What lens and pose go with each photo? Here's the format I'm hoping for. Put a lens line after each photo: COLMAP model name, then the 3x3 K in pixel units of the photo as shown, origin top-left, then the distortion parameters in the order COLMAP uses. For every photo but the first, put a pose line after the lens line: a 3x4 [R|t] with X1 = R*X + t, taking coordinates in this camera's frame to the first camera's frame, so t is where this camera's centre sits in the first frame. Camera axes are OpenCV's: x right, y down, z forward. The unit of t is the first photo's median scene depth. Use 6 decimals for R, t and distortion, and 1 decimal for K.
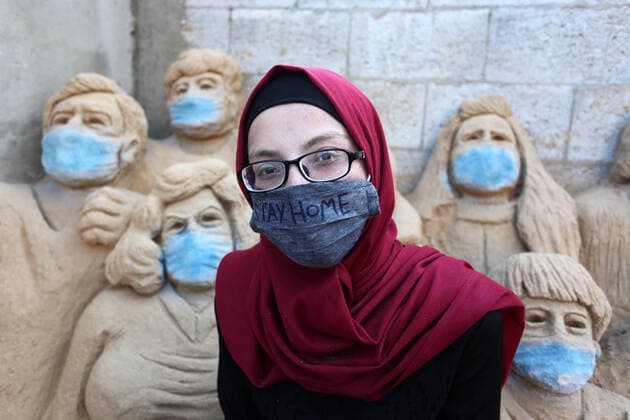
lens RADIAL K [[469.7, 0, 312.9], [0, 469.7, 210.9], [0, 0, 1]] dist [-0.007084, 0.003707]
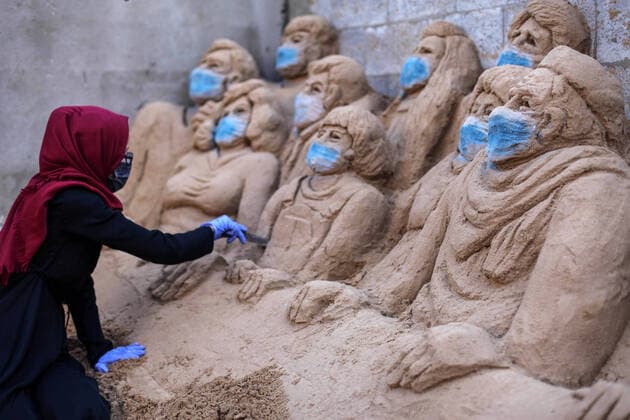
lens RADIAL K [[904.6, 0, 315.0], [0, 904.6, 210.0], [0, 0, 1]] dist [-0.146134, 0.052803]
pose [[0.755416, 0.011852, -0.655138, 1.904724], [-0.101972, 0.989781, -0.099675, 0.598788], [0.647262, 0.142102, 0.748905, -1.091590]]
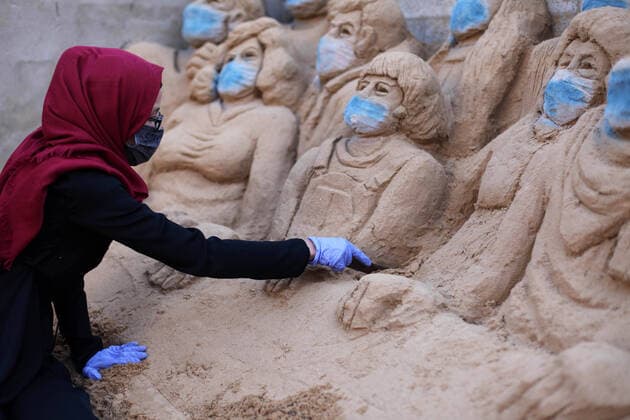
lens RADIAL K [[955.6, 0, 297.8], [0, 955.6, 212.3], [0, 0, 1]] dist [-0.129449, 0.008997]
pose [[0.774269, 0.060865, -0.629923, 1.536427], [-0.124679, 0.990527, -0.057541, 0.561758], [0.620454, 0.123090, 0.774523, -0.947287]]
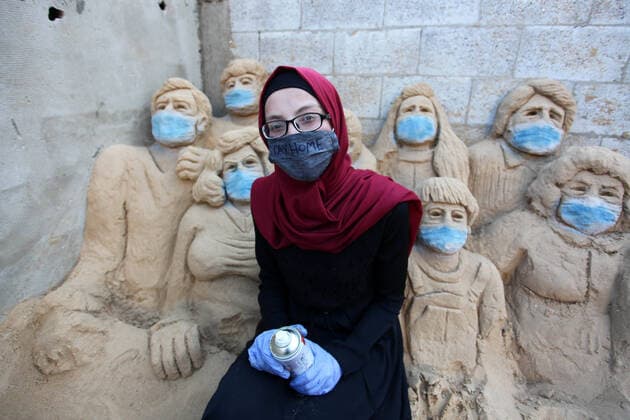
lens RADIAL K [[298.7, 0, 313.5], [0, 298.7, 208.2], [0, 0, 1]] dist [-0.077374, 0.026141]
pose [[0.999413, -0.018154, -0.029065, 0.033860], [0.022184, 0.989190, 0.144952, 0.026635], [0.026120, -0.145512, 0.989012, -0.073302]]
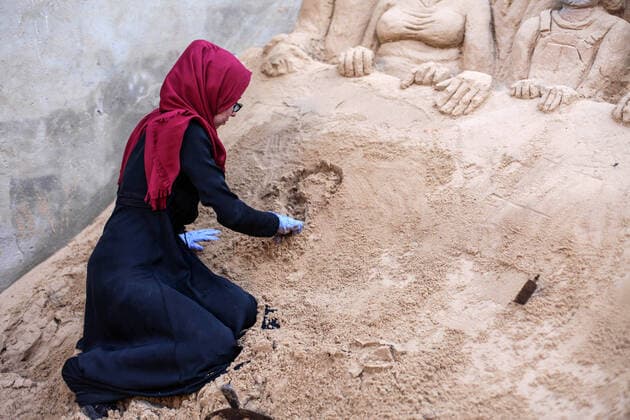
lens RADIAL K [[904.6, 0, 315.0], [0, 904.6, 210.0], [0, 0, 1]] dist [-0.146134, 0.052803]
pose [[0.837242, 0.087750, -0.539746, 1.200654], [-0.087690, 0.995812, 0.025873, 0.876366], [0.539756, 0.025668, 0.841430, -1.980940]]
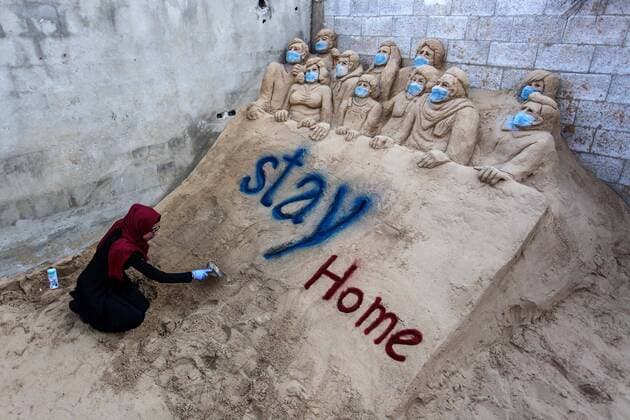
lens RADIAL K [[389.8, 0, 297.2], [0, 389.8, 199.2], [0, 0, 1]] dist [-0.083052, 0.059266]
pose [[0.871244, 0.156296, -0.465301, 1.524054], [-0.066812, 0.976888, 0.203040, 0.473475], [0.486281, -0.145810, 0.861551, -2.459255]]
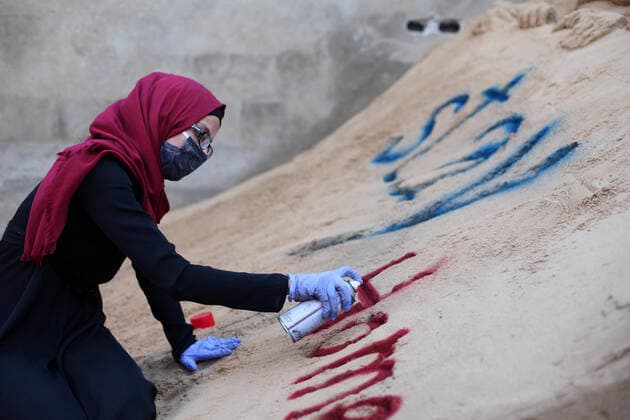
lens RADIAL K [[904.6, 0, 315.0], [0, 904.6, 210.0], [0, 0, 1]] dist [-0.146134, 0.052803]
pose [[0.391684, 0.110285, -0.913467, 2.296656], [-0.209963, 0.977309, 0.027963, 1.195547], [0.895823, 0.180842, 0.405952, -1.272227]]
